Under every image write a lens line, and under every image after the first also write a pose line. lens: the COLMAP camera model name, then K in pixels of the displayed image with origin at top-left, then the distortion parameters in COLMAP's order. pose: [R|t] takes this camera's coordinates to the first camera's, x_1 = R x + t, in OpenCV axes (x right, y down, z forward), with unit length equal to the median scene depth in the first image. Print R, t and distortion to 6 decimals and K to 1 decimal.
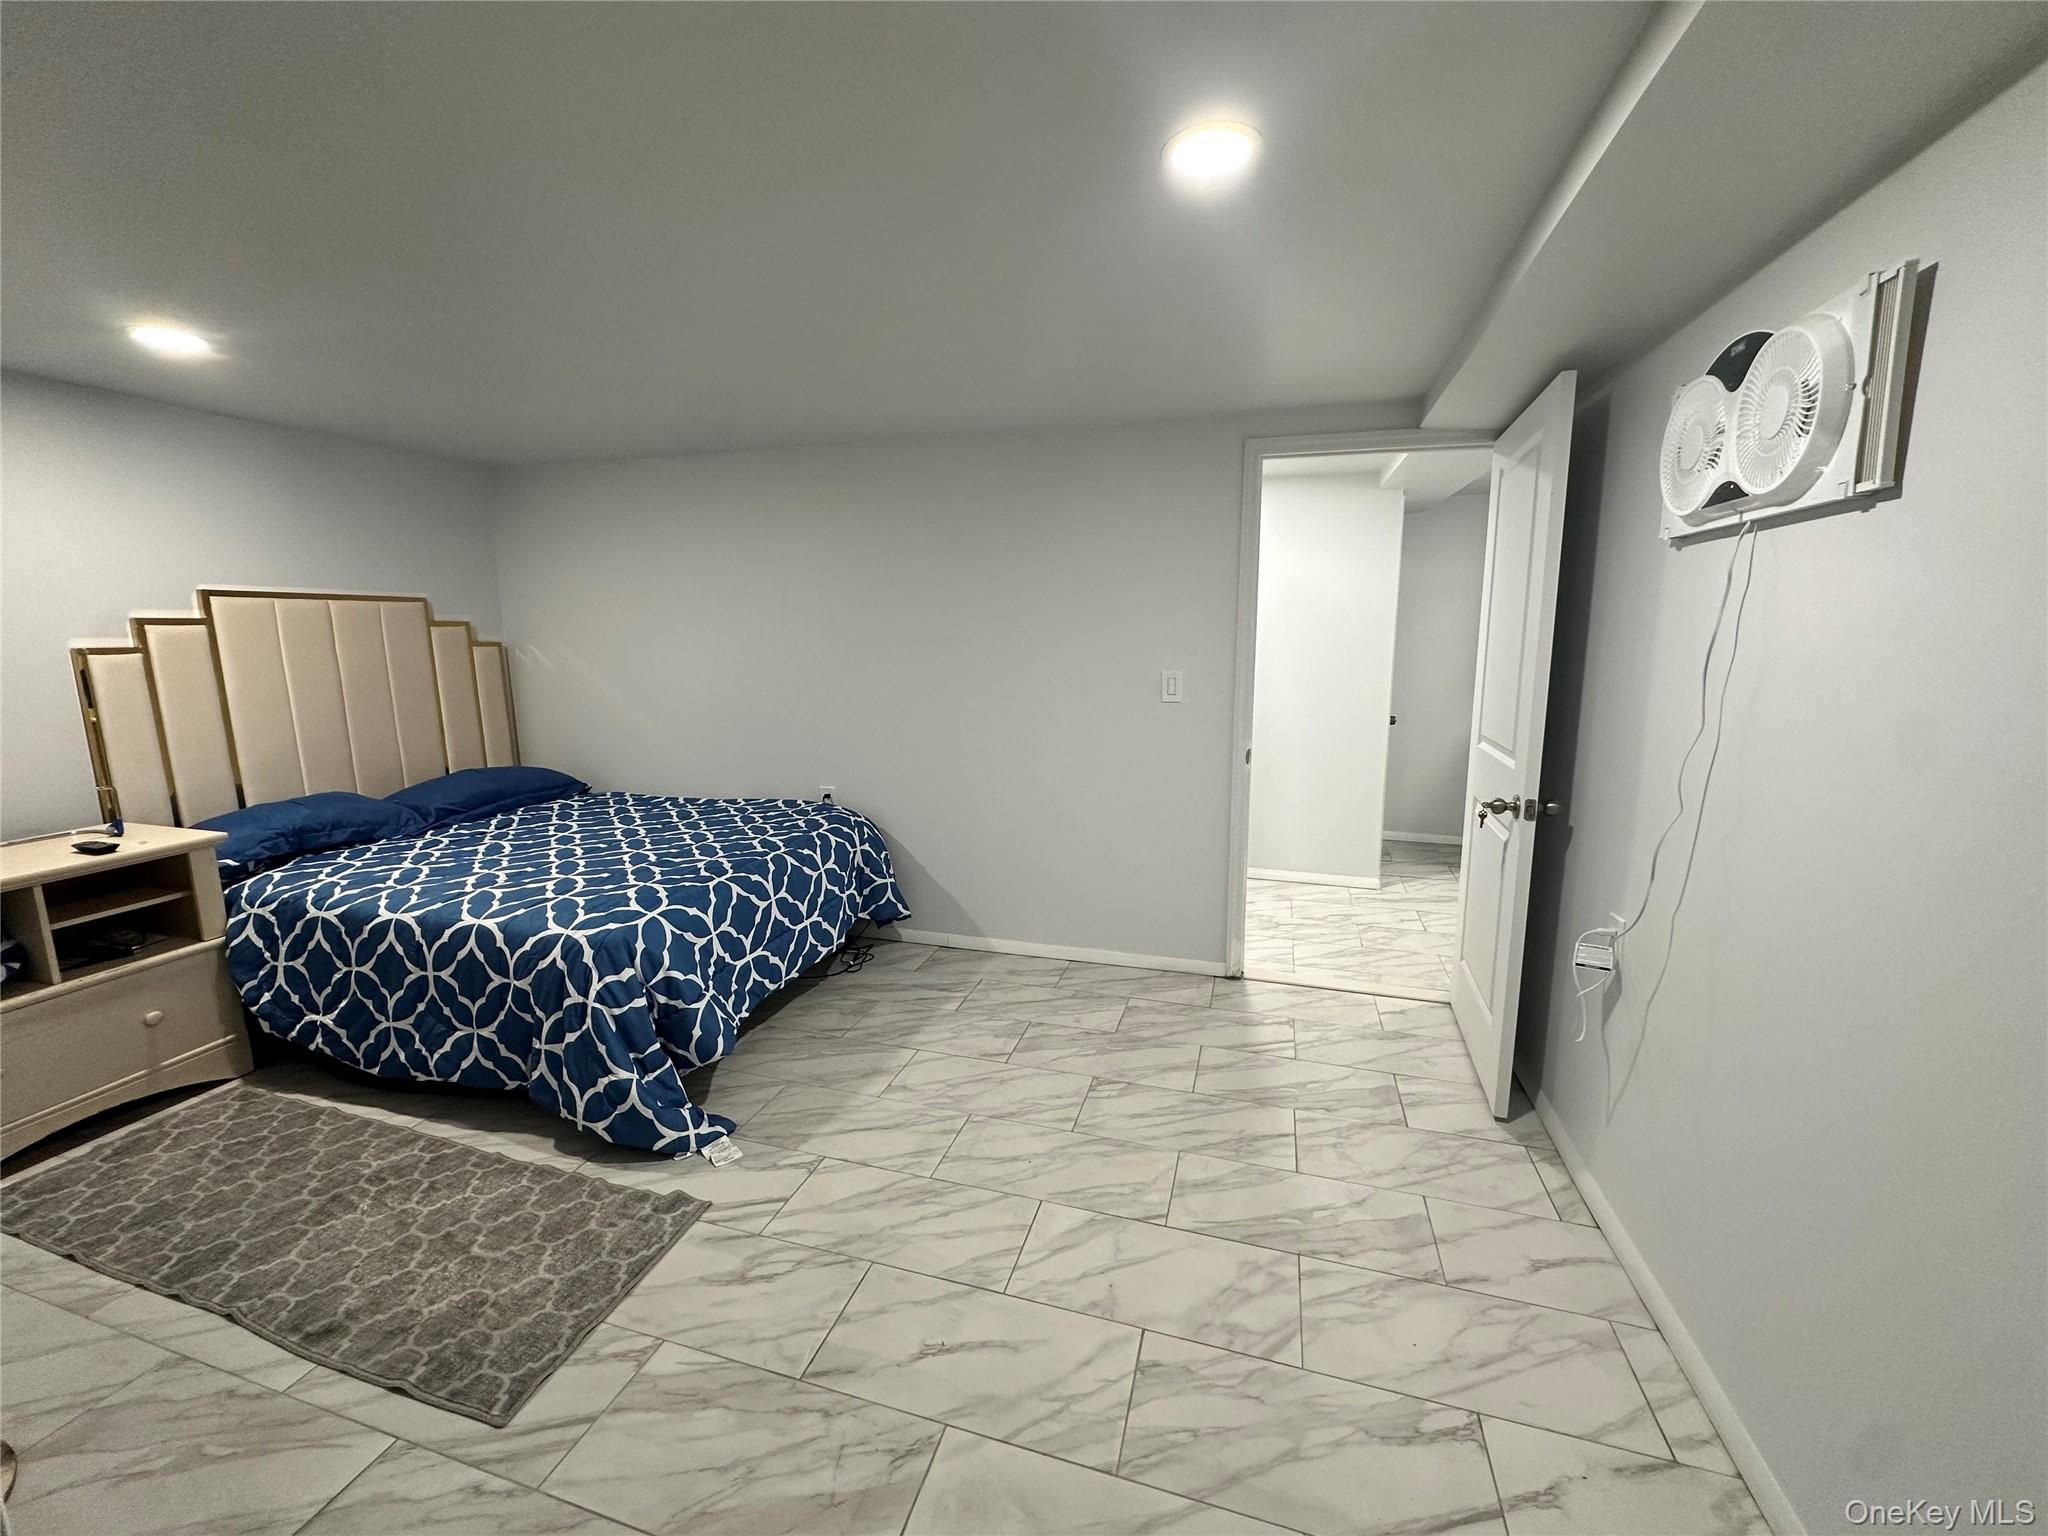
lens RADIAL K [[816.2, 0, 1016.1], [0, 816.2, 767.2], [0, 0, 1]] dist [-0.001054, -0.000327]
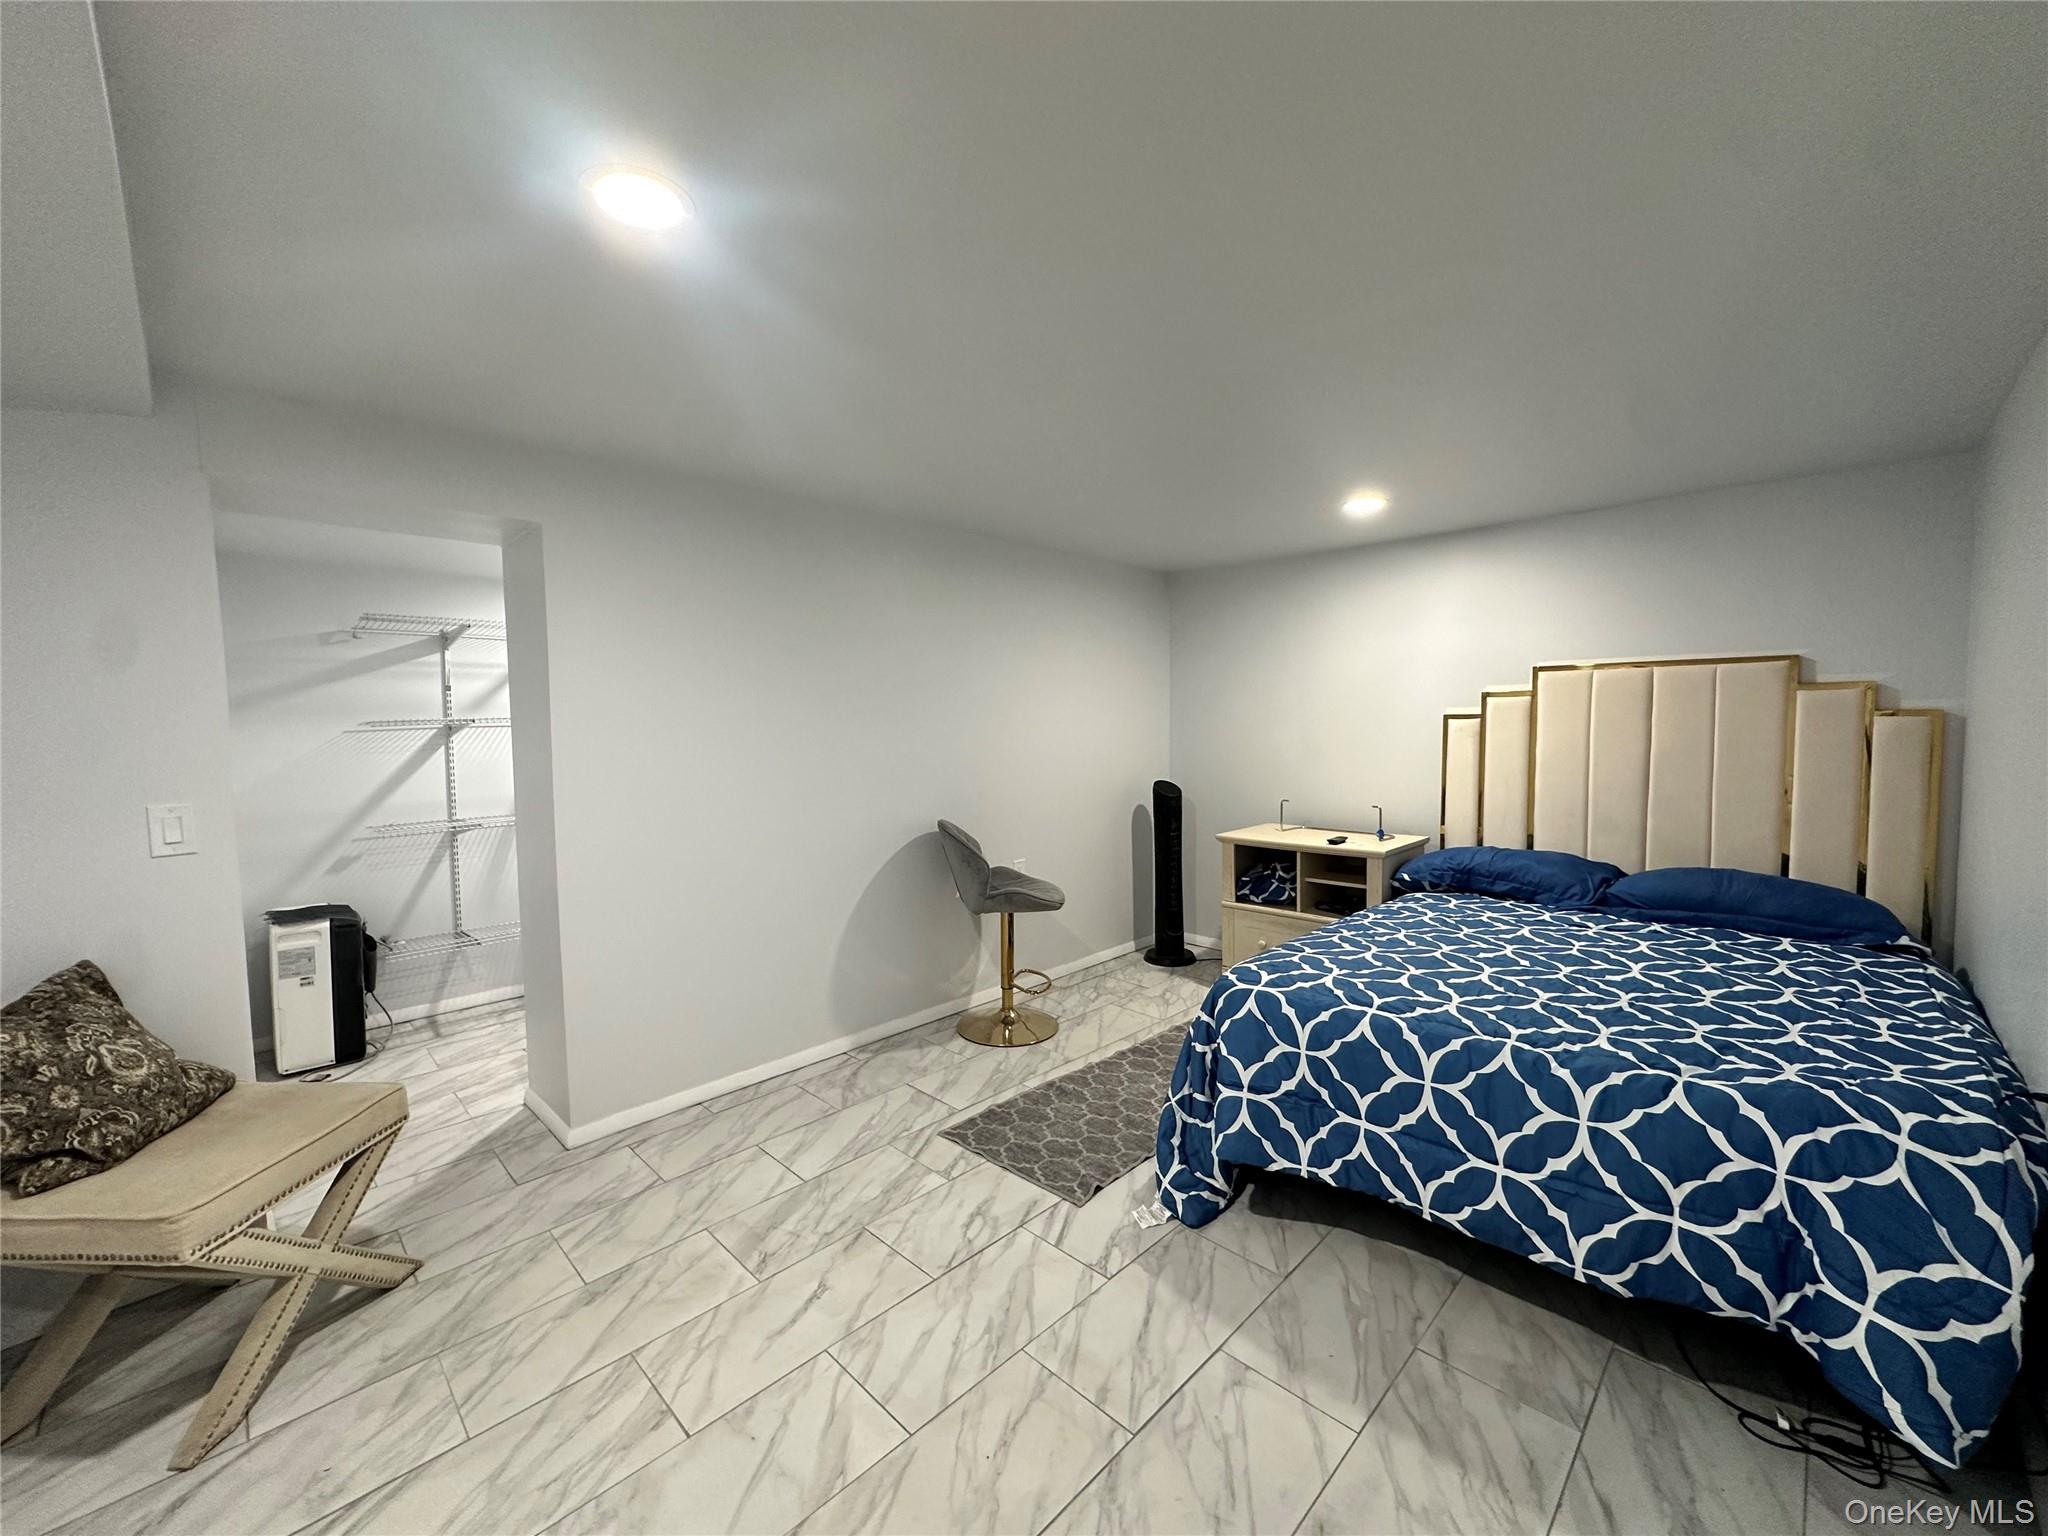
lens RADIAL K [[816.2, 0, 1023.2], [0, 816.2, 769.4], [0, 0, 1]] dist [-0.001054, -0.000327]
pose [[-0.460377, 0.068464, -0.885080, 0.626589], [-0.128489, 0.981384, 0.142748, -0.212829], [0.878376, 0.179441, -0.443009, 1.330335]]
